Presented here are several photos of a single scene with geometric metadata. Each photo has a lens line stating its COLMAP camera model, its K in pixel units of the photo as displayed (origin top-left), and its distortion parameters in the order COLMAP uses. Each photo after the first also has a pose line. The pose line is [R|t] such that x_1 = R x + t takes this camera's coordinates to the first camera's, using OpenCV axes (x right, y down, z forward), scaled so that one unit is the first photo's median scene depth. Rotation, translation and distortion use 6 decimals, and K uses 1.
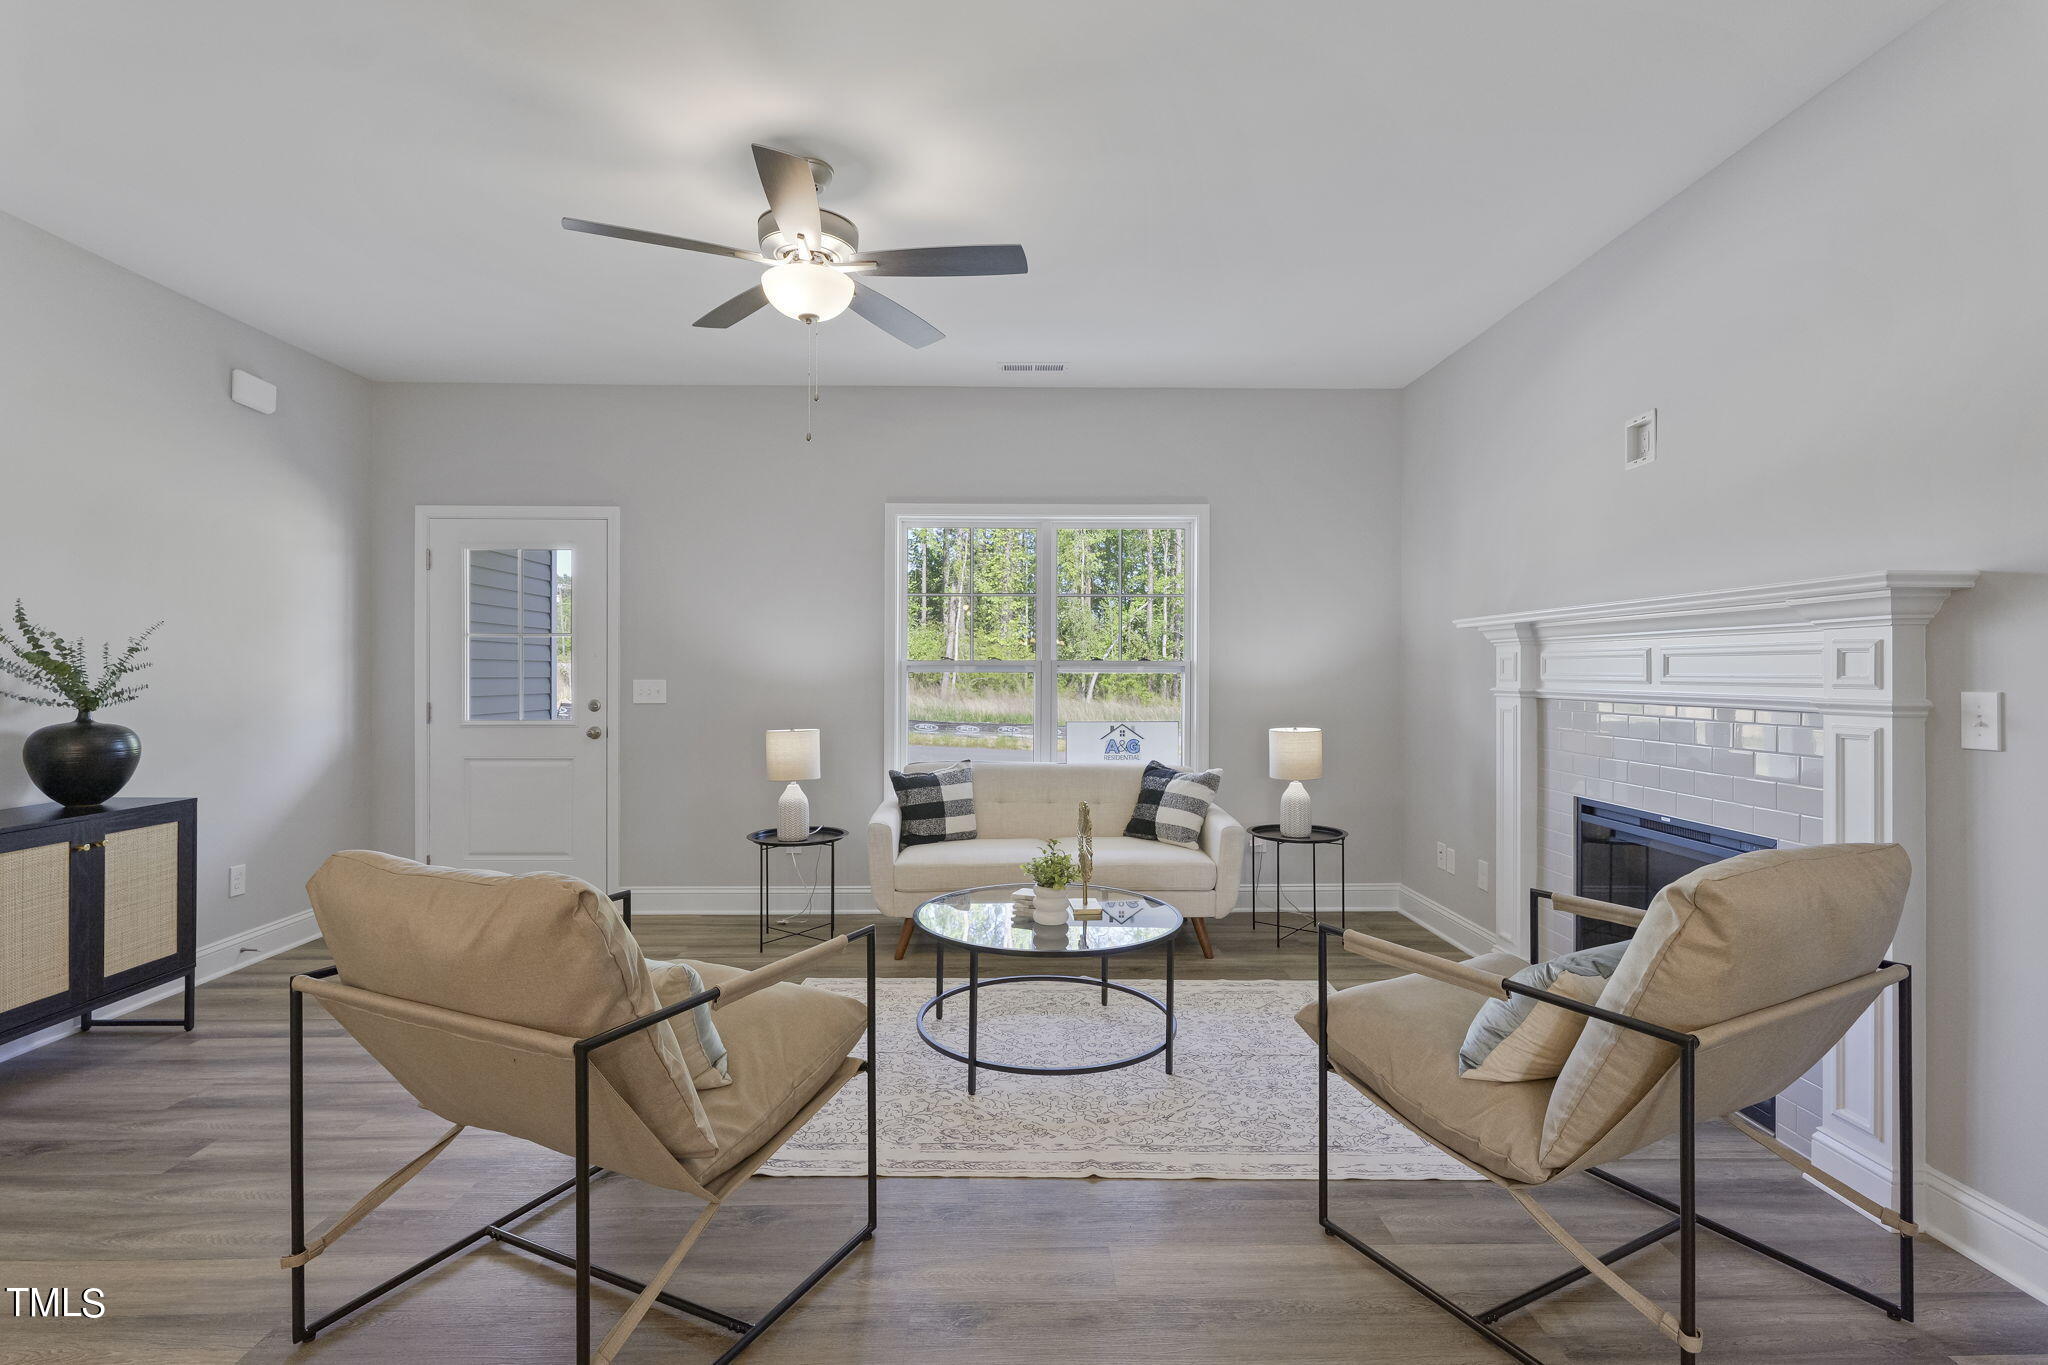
lens RADIAL K [[948.5, 0, 1027.9], [0, 948.5, 668.7], [0, 0, 1]] dist [0.002638, 0.001099]
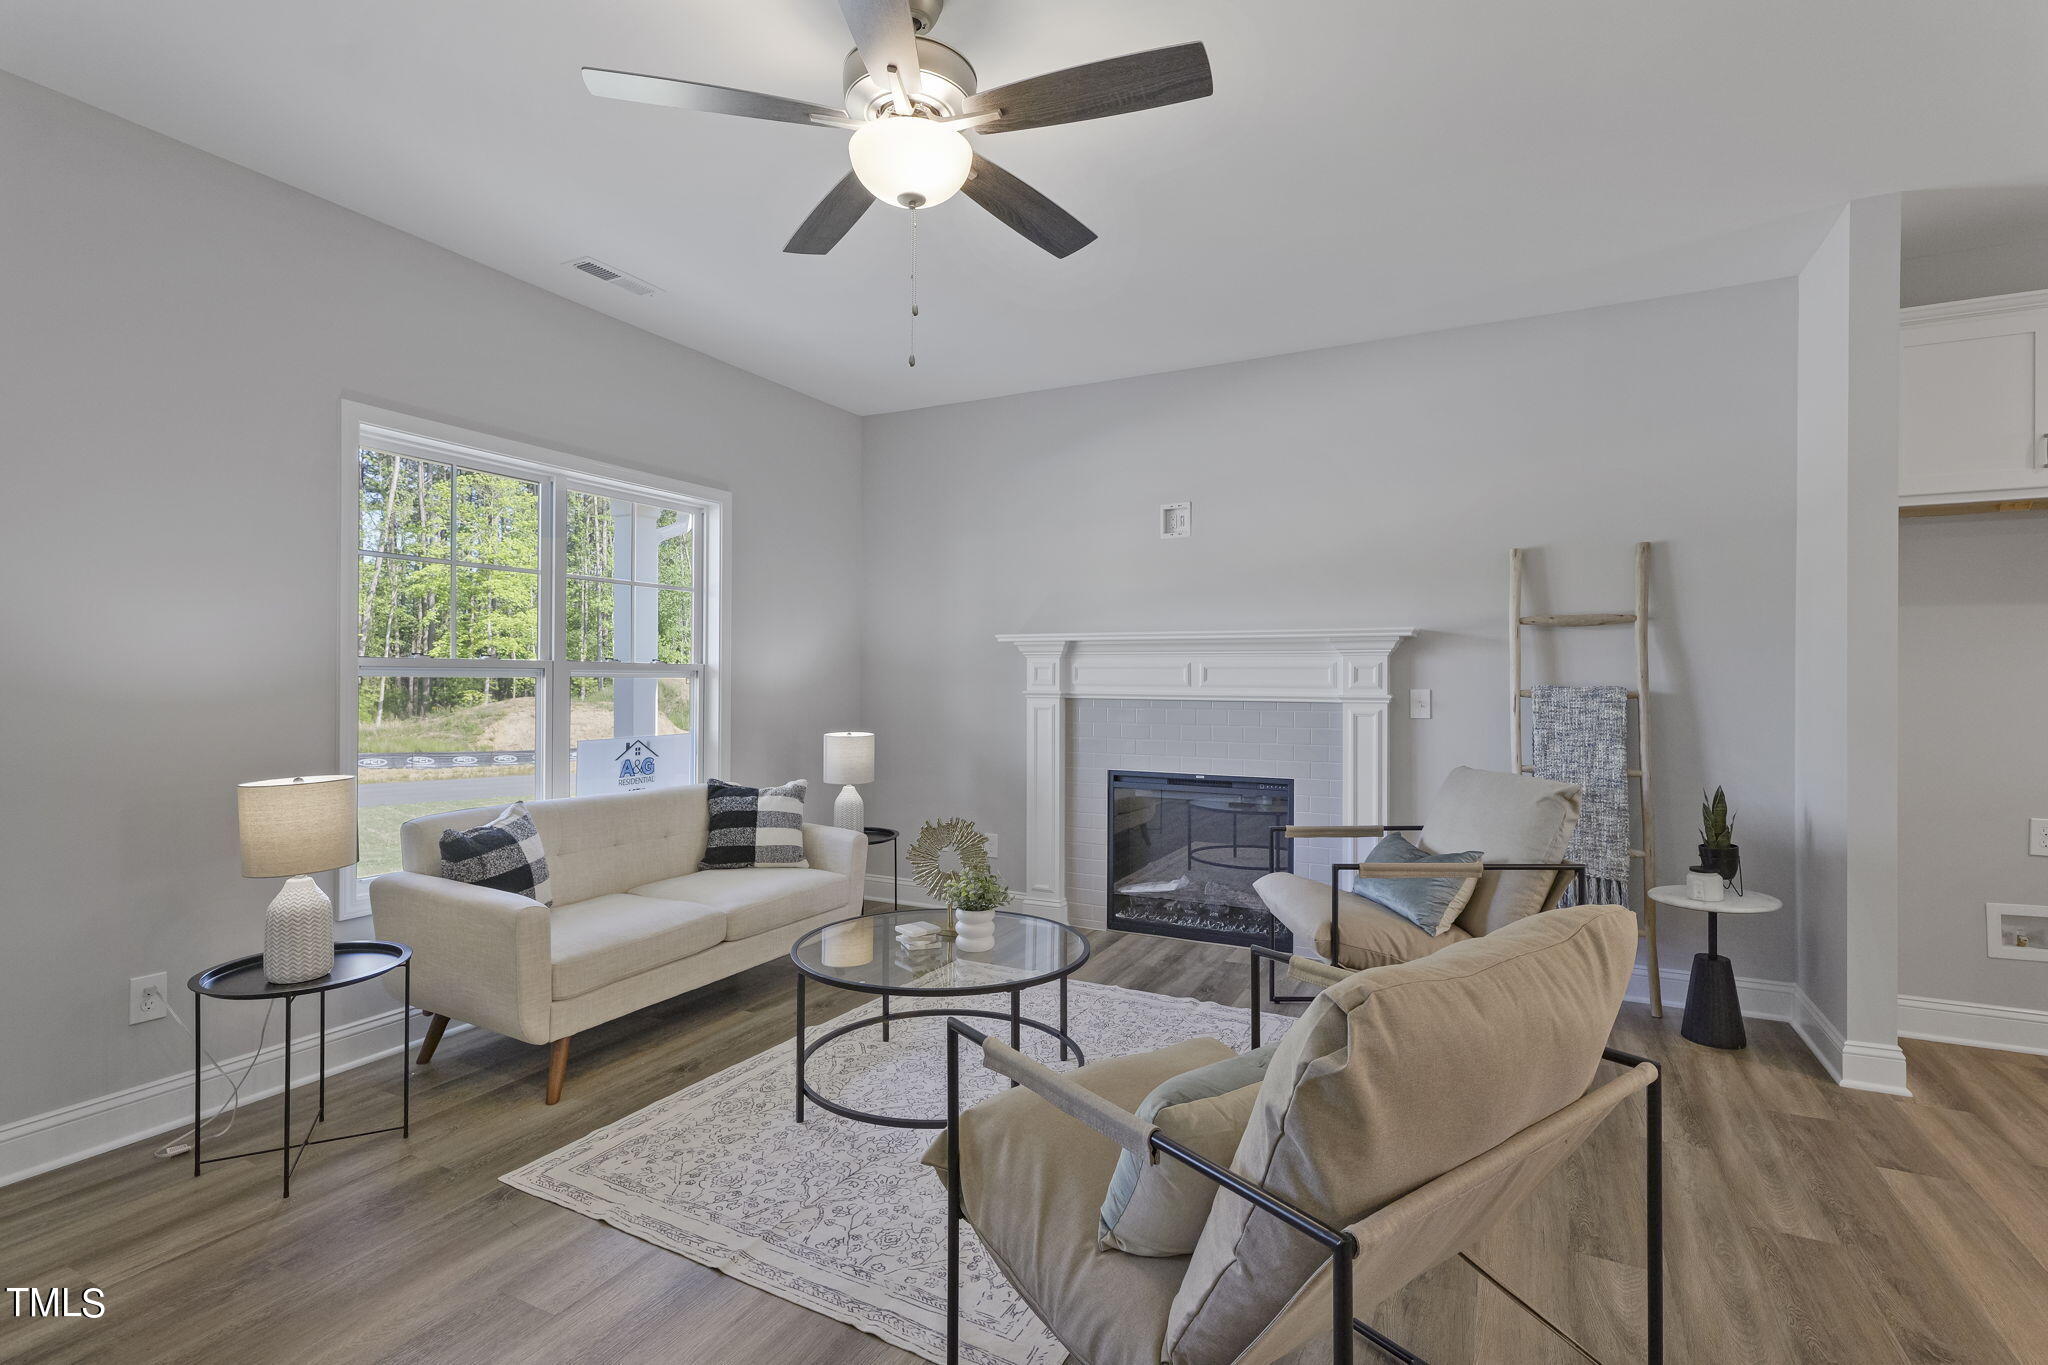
lens RADIAL K [[947.7, 0, 1024.0], [0, 947.7, 682.5], [0, 0, 1]] dist [0.001396, -0.001624]
pose [[0.478176, -0.001009, 0.878264, -0.616660], [-0.007060, 0.999963, 0.004993, 0.002744], [-0.878236, -0.008588, 0.478151, 0.418752]]
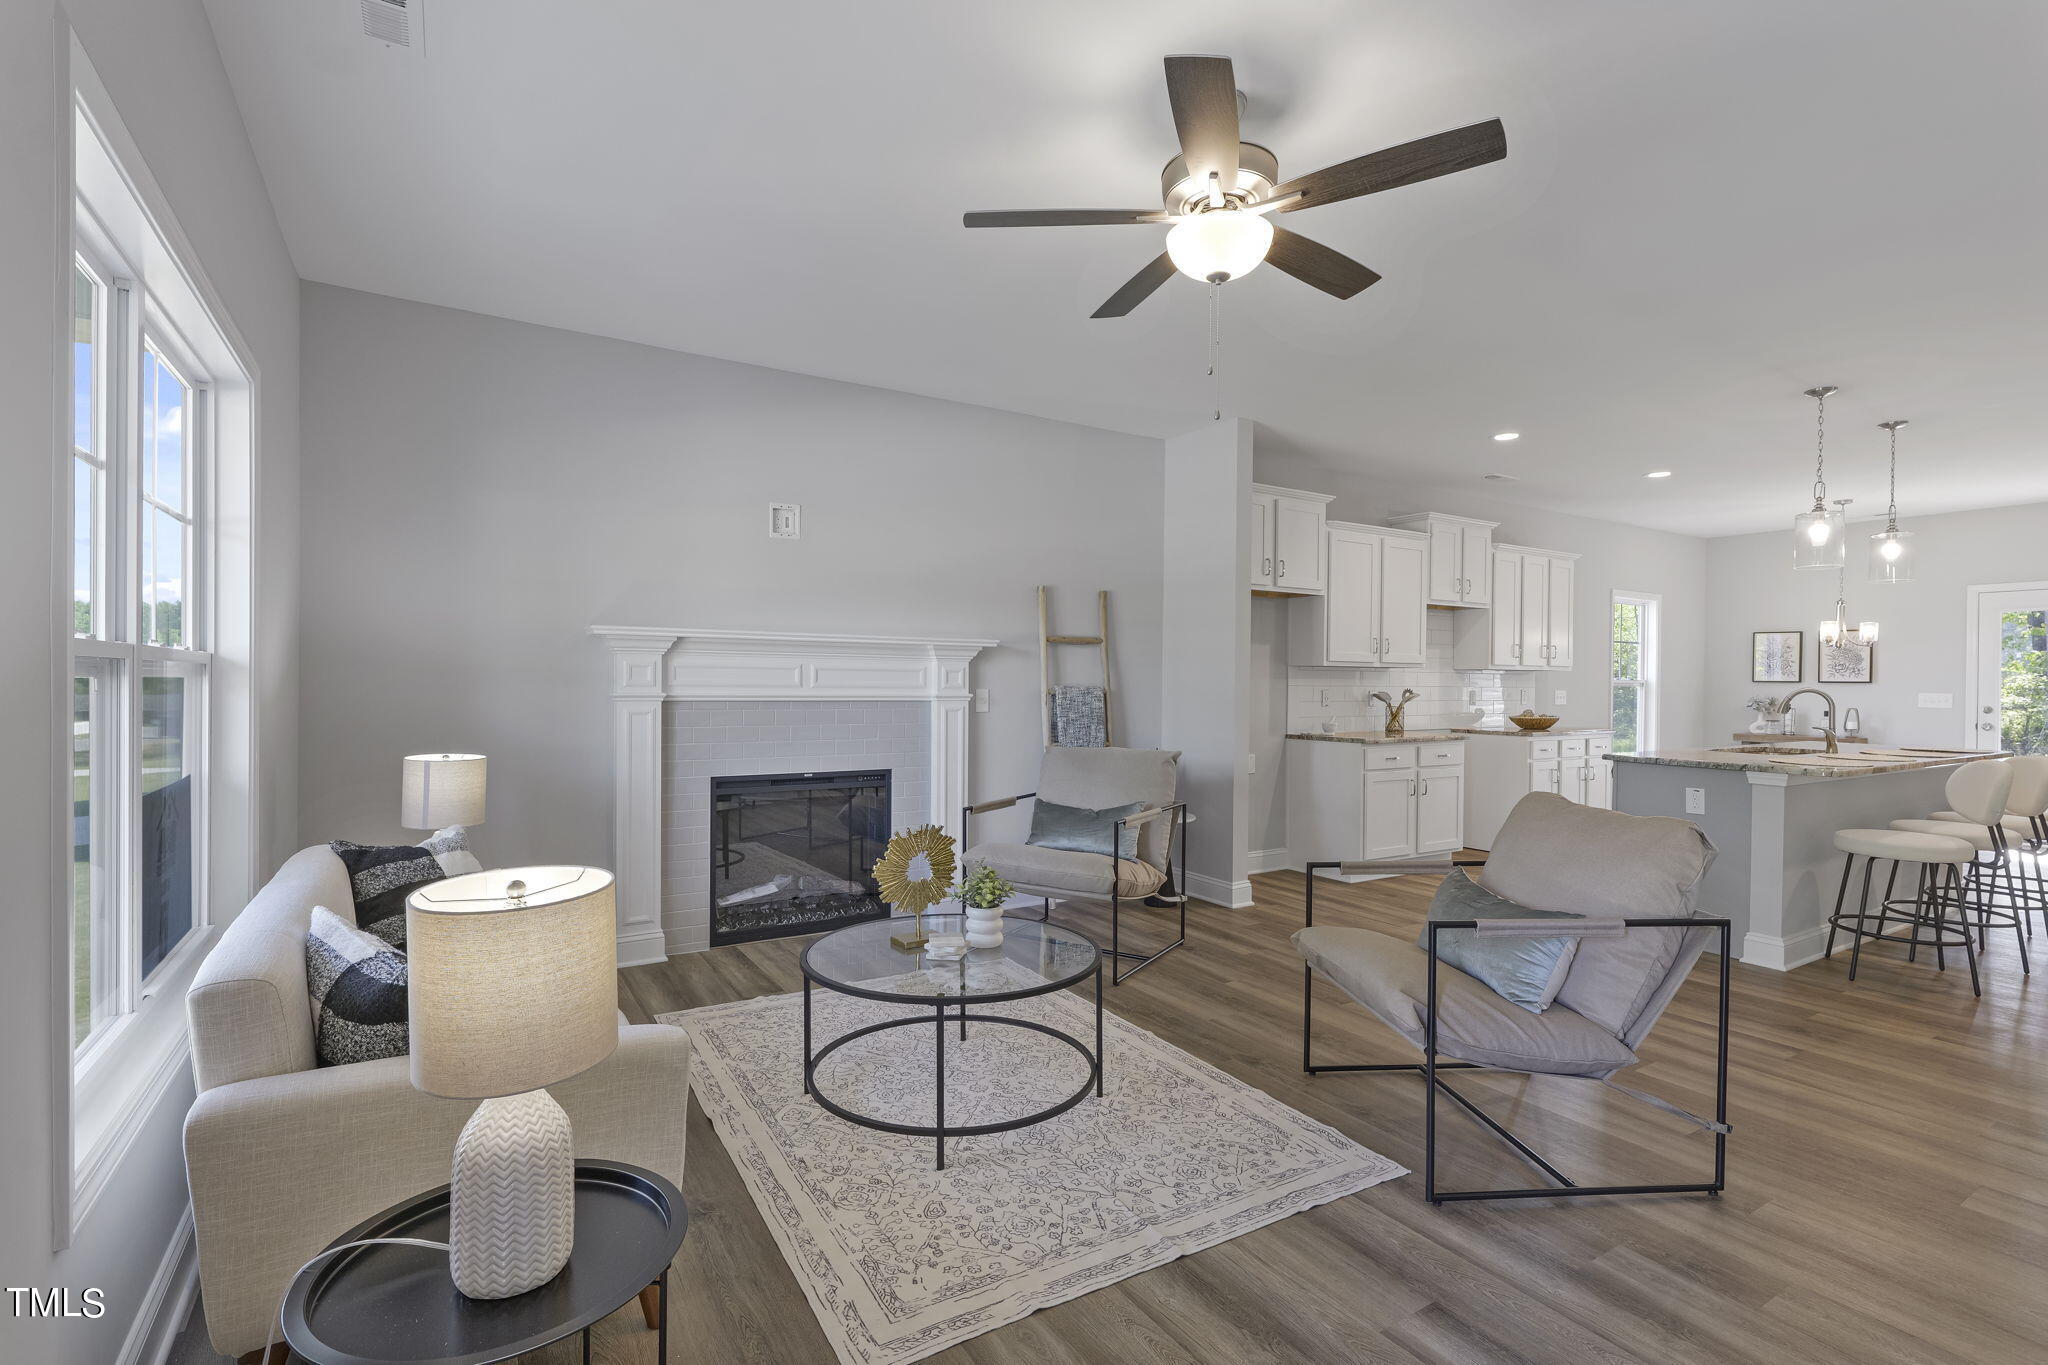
lens RADIAL K [[943.6, 0, 1015.7], [0, 943.6, 690.0], [0, 0, 1]] dist [-0.000704, 0.000342]
pose [[-0.501482, -0.012575, 0.865076, -0.653769], [-0.011917, 0.999900, 0.007626, 0.003237], [-0.865086, -0.006485, -0.501582, 1.172883]]
